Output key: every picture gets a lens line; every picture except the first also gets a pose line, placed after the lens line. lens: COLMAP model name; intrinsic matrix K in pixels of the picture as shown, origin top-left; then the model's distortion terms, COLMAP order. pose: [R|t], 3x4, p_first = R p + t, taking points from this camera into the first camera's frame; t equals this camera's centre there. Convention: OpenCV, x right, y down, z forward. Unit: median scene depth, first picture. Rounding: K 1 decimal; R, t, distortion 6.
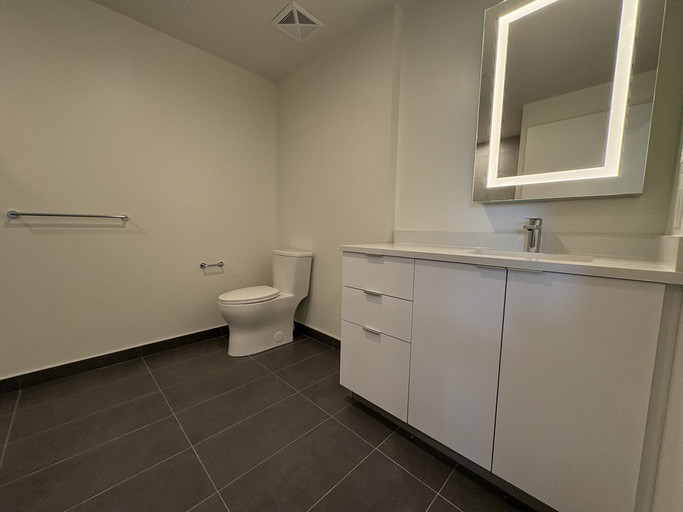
lens RADIAL K [[272.6, 0, 341.2], [0, 272.6, 256.3], [0, 0, 1]] dist [0.000849, -0.000185]
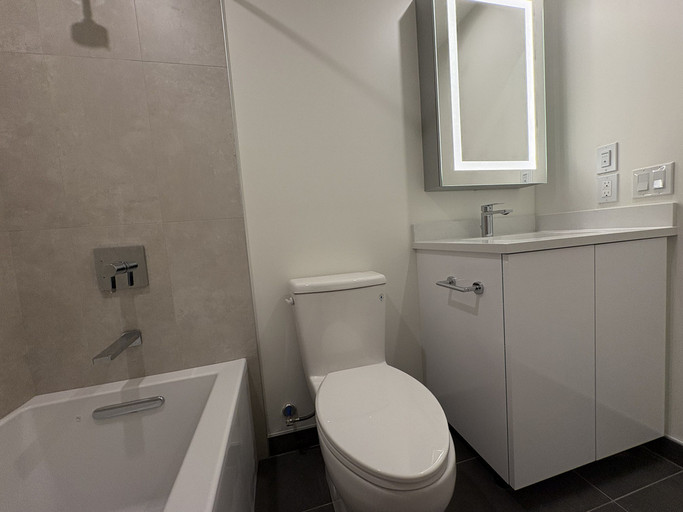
lens RADIAL K [[272.6, 0, 341.2], [0, 272.6, 256.3], [0, 0, 1]] dist [0.000849, -0.000185]
pose [[0.501892, -0.118945, 0.856712, -0.600894], [0.172345, 0.984389, 0.035707, -0.095888], [-0.847586, 0.129729, 0.514557, 1.193094]]
